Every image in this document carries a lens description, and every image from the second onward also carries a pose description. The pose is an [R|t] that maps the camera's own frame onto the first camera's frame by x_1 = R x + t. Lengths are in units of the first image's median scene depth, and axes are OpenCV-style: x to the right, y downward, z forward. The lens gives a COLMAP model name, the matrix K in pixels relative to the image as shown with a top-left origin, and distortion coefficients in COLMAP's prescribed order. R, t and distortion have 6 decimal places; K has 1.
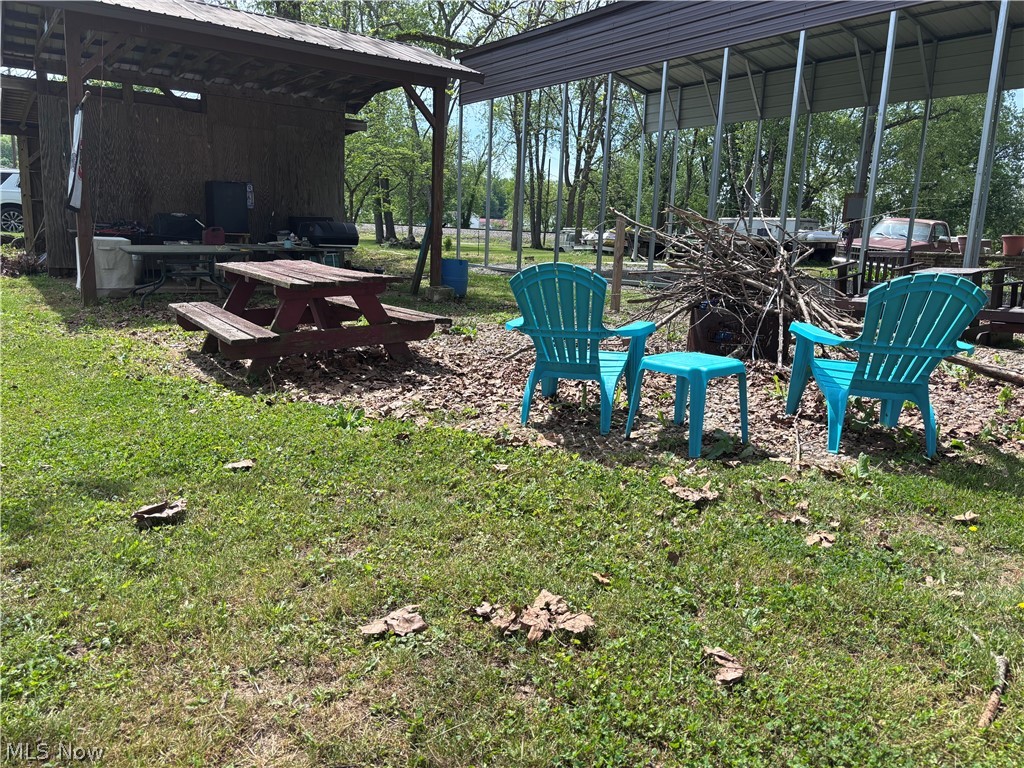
lens RADIAL K [[789.0, 0, 508.3], [0, 789.0, 383.0], [0, 0, 1]] dist [0.108635, -0.165362]
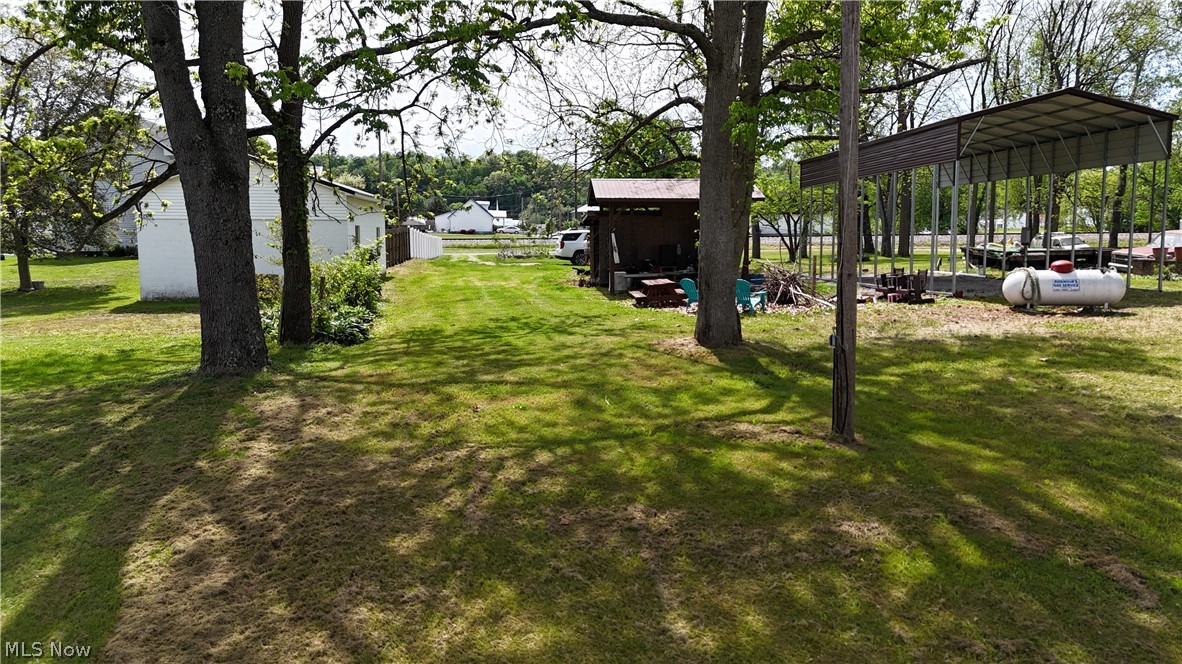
lens RADIAL K [[882.7, 0, 591.0], [0, 882.7, 332.0], [0, 0, 1]] dist [0.098131, -0.109353]
pose [[0.867185, 0.007386, -0.497931, 2.068368], [-0.051561, 0.995848, -0.075027, 0.574447], [0.495309, 0.090736, 0.863965, -3.690209]]
